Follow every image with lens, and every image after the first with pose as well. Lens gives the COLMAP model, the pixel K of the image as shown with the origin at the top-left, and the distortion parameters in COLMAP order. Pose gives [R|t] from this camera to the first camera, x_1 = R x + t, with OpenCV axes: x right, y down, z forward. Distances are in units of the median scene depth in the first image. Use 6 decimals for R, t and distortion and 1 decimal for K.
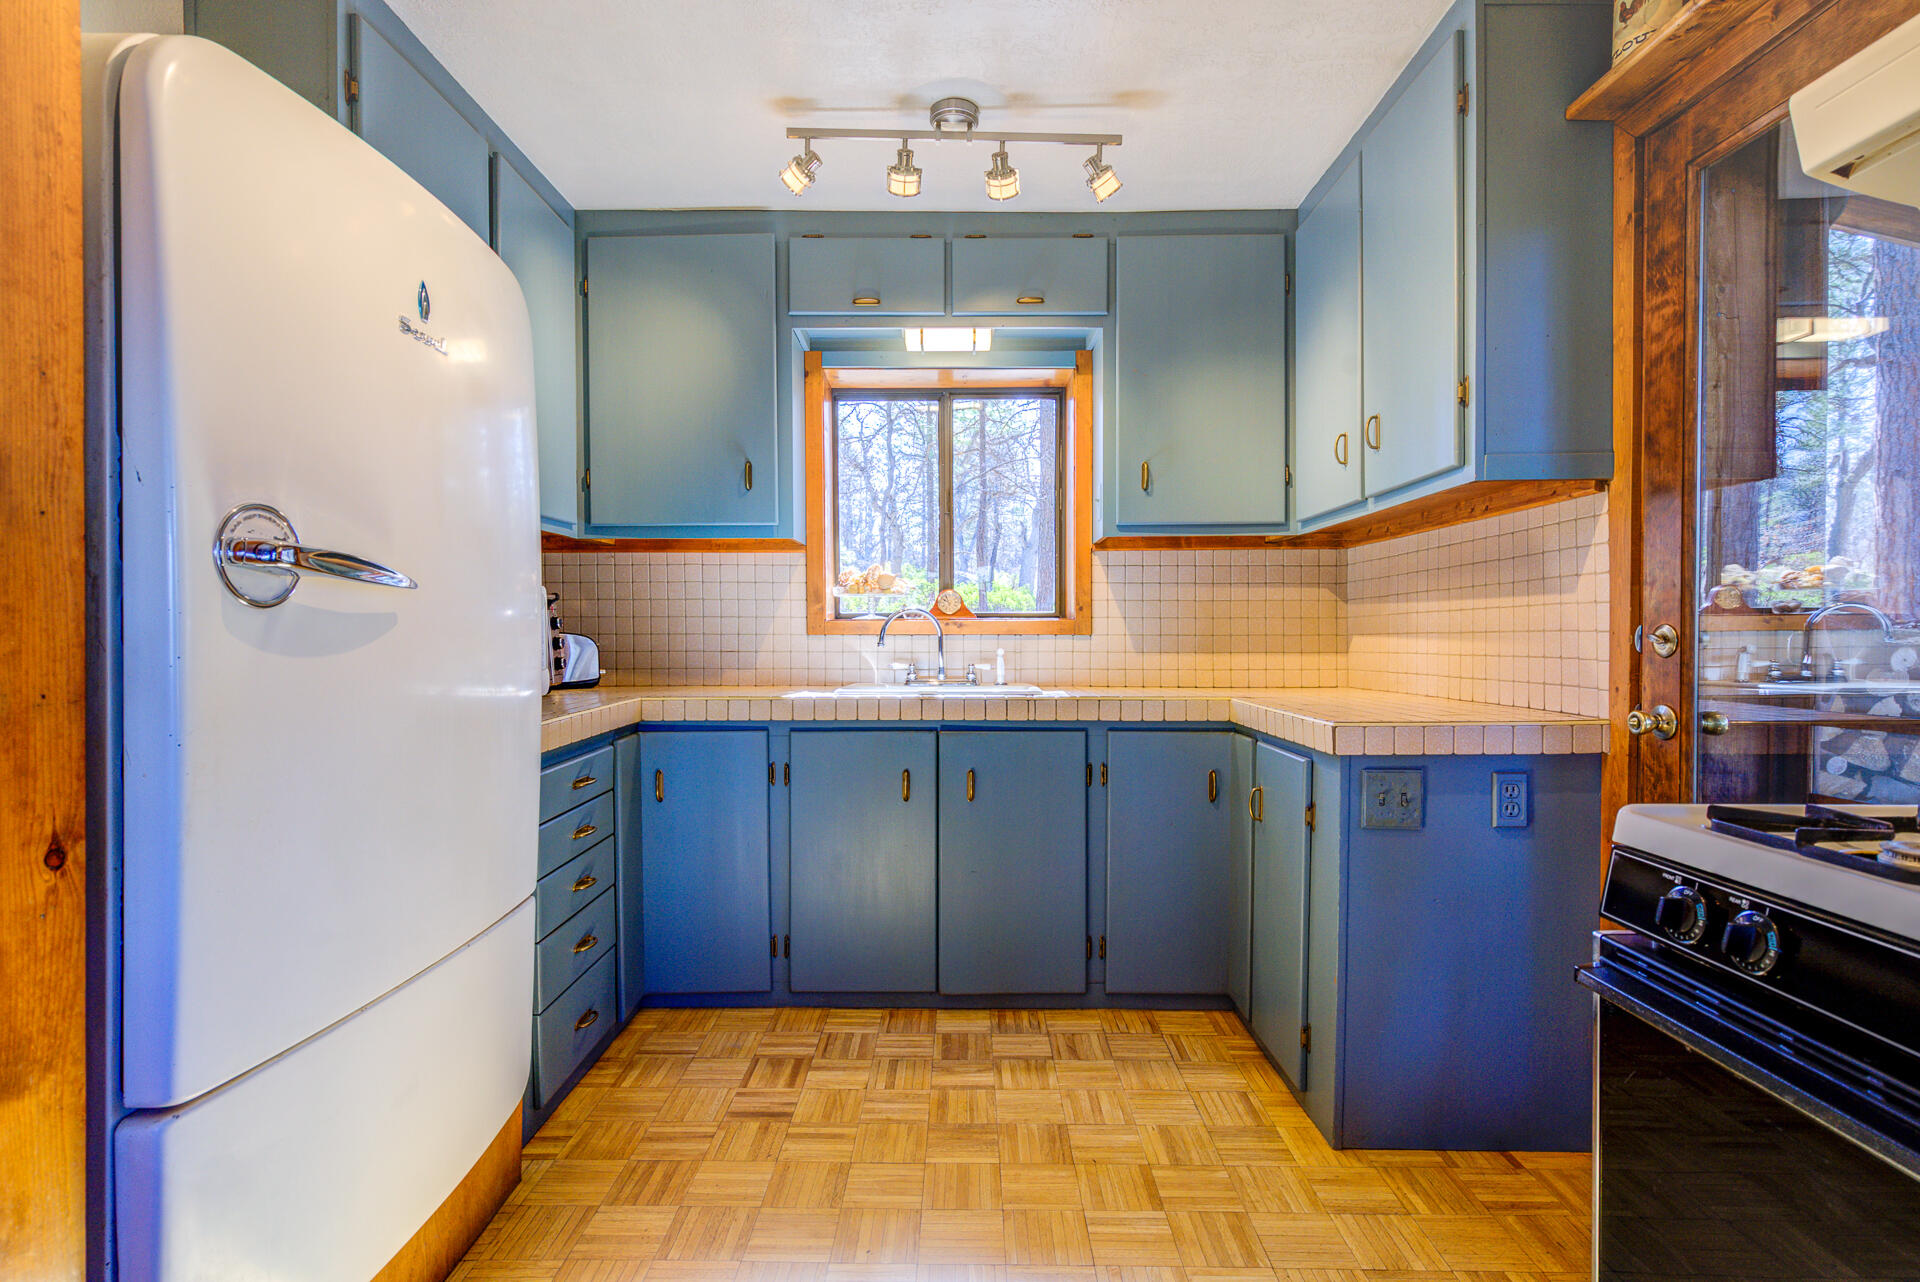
lens RADIAL K [[961.6, 0, 954.4], [0, 961.6, 654.6], [0, 0, 1]] dist [0.019156, -0.006343]
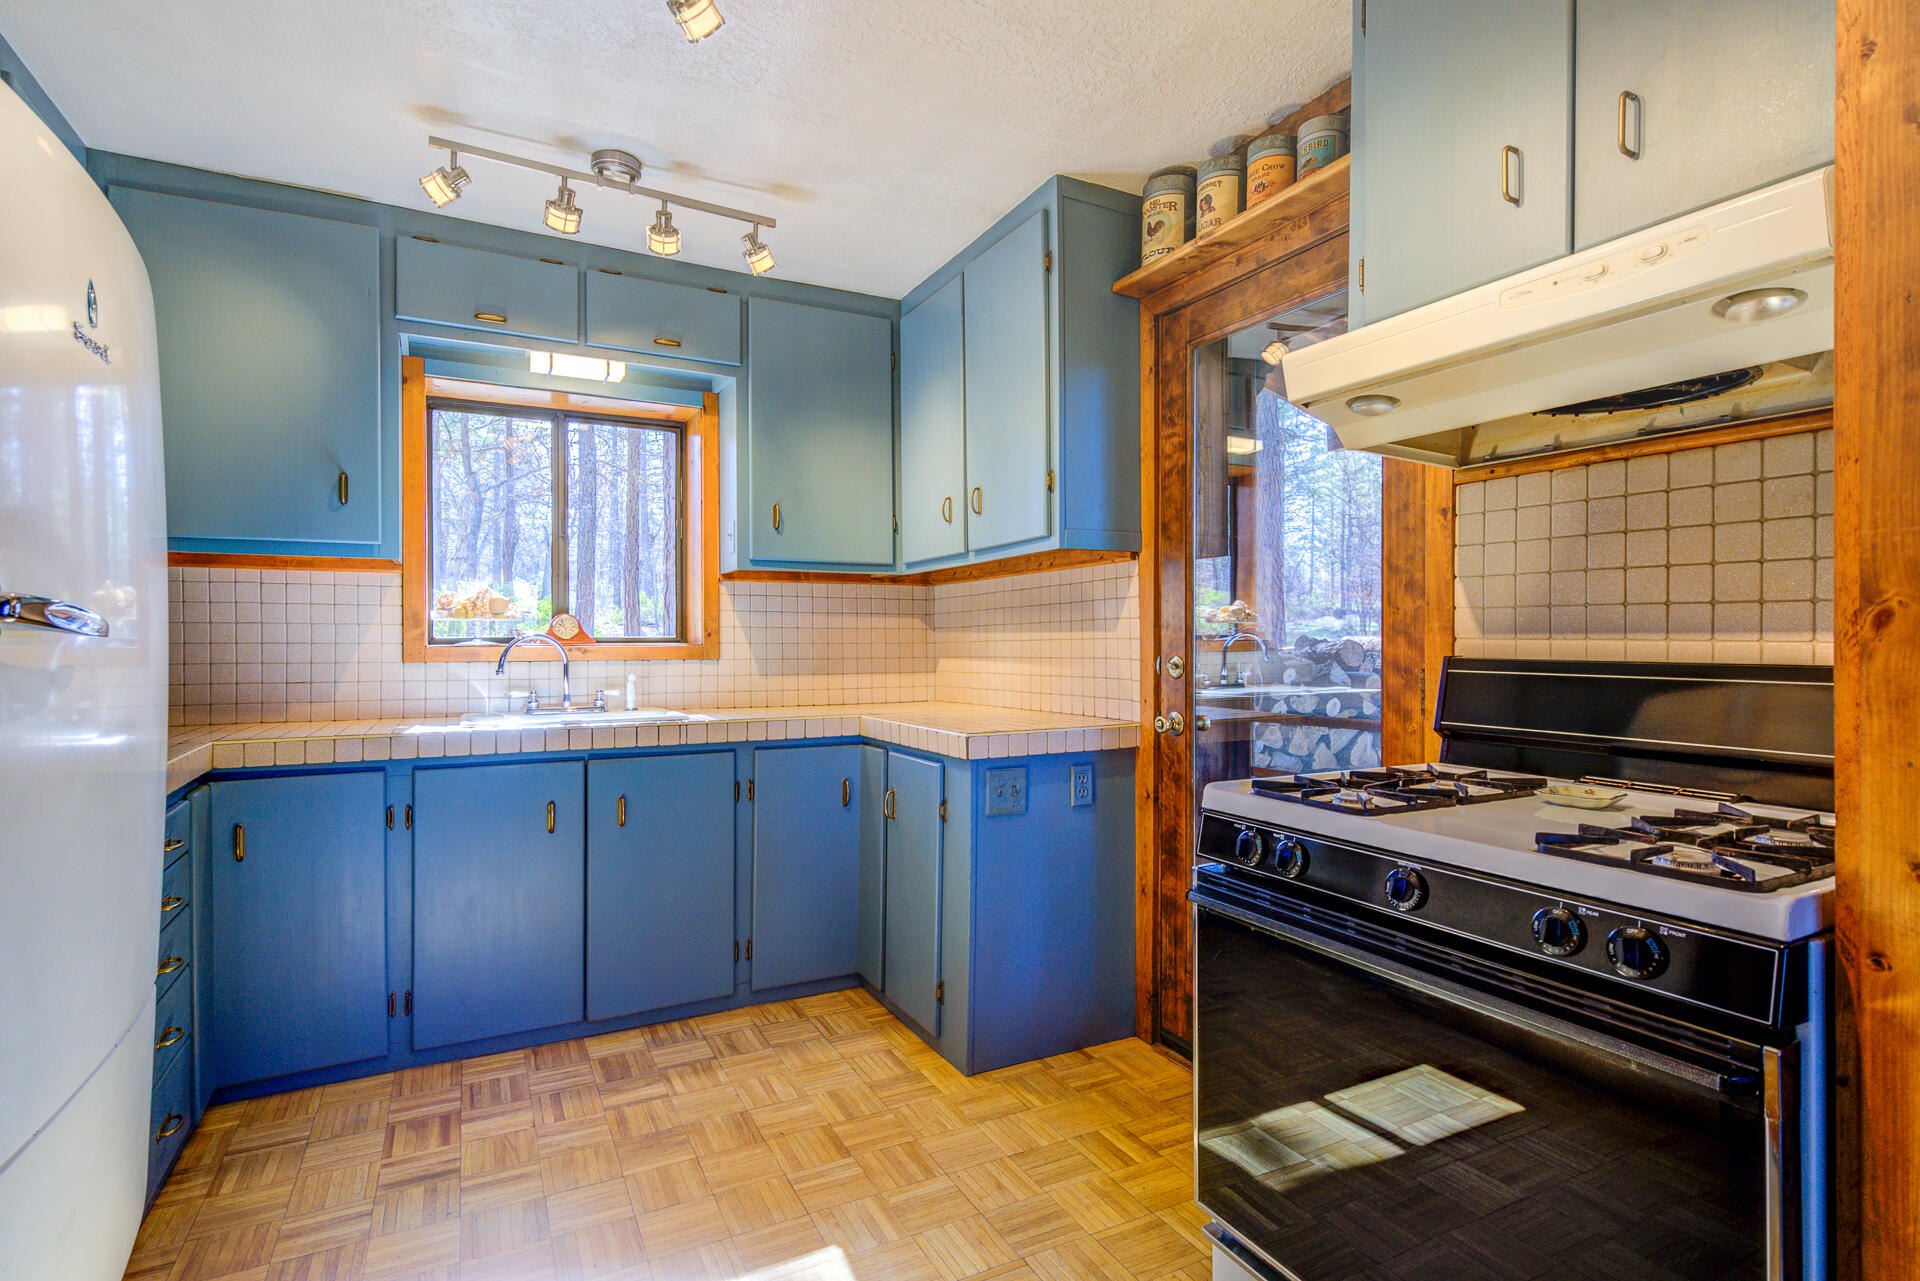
lens RADIAL K [[944.9, 0, 961.1], [0, 944.9, 658.3], [0, 0, 1]] dist [0.023997, -0.009232]
pose [[0.884430, -0.009917, 0.466568, -0.146230], [0.013698, 0.999895, -0.004714, -0.017906], [-0.466472, 0.010560, 0.884473, -0.067575]]
